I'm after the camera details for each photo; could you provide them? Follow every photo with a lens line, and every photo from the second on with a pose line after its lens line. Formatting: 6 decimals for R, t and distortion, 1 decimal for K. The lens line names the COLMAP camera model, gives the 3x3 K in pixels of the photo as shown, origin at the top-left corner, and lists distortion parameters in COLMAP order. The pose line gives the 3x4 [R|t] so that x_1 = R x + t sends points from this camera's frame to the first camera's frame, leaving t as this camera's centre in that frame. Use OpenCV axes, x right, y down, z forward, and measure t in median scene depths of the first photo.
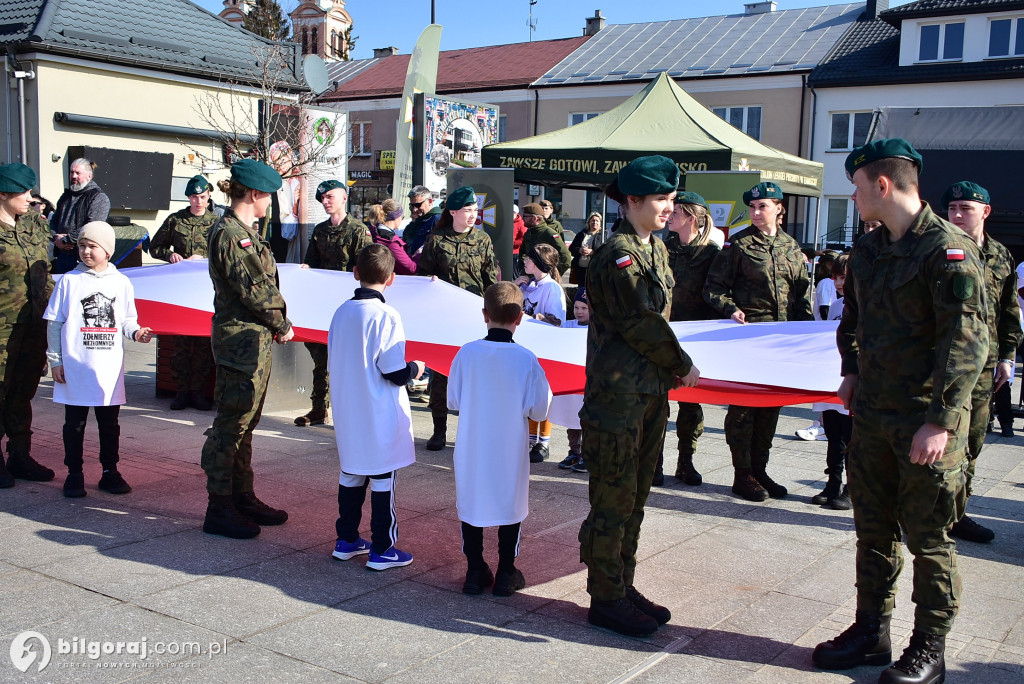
lens RADIAL K [[1071.3, 0, 512.0], [0, 1071.3, 342.0], [0, 0, 1]] dist [-0.017900, 0.048596]
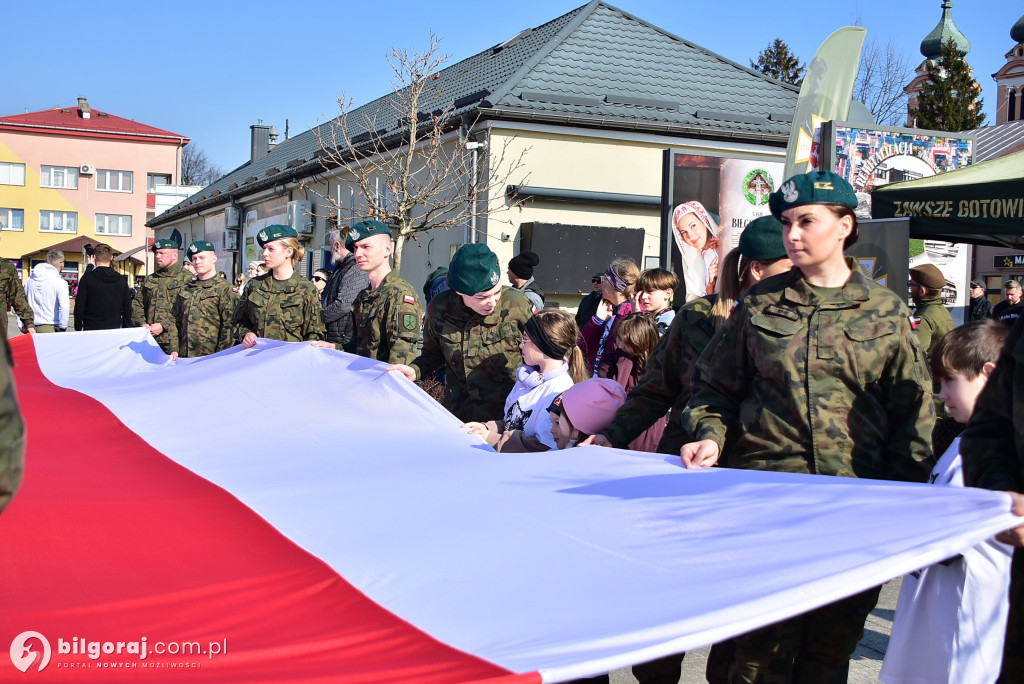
lens RADIAL K [[1254.2, 0, 512.0], [0, 1254.2, 342.0], [0, 0, 1]] dist [-0.018062, 0.034557]
pose [[0.841241, 0.014495, -0.540465, 0.147319], [-0.066790, 0.994770, -0.077281, -0.008569], [0.536518, 0.101110, 0.837810, 0.168673]]
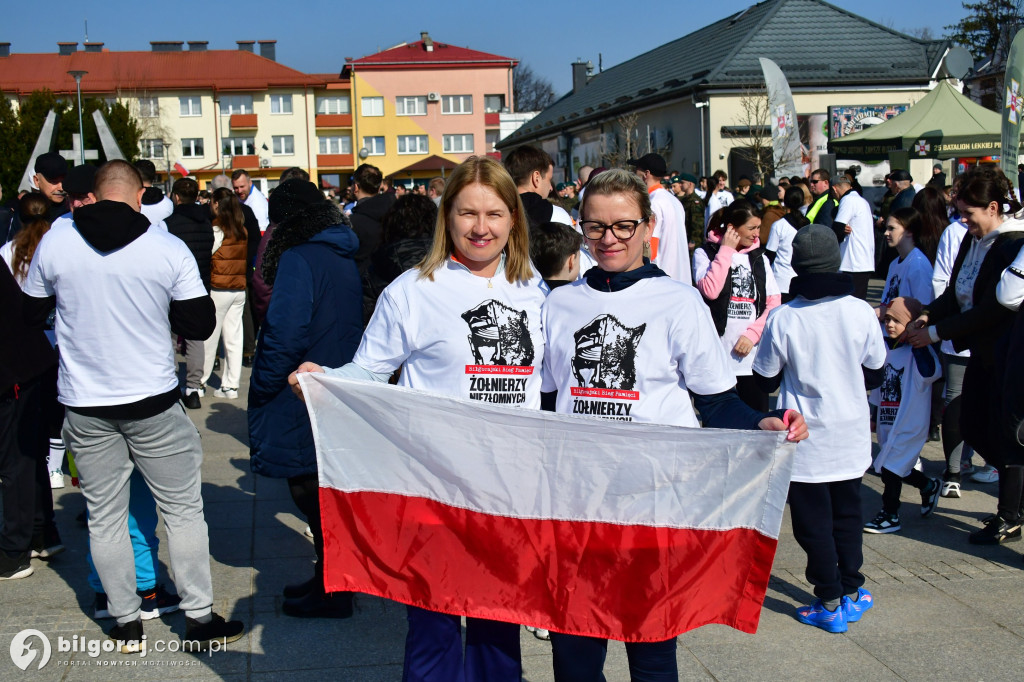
lens RADIAL K [[1254.2, 0, 512.0], [0, 1254.2, 341.0], [0, 0, 1]] dist [-0.018062, 0.034557]
pose [[0.672722, 0.031348, -0.739231, 0.756661], [-0.027218, 0.999474, 0.017615, 0.070232], [0.739394, 0.008271, 0.673222, -0.442628]]
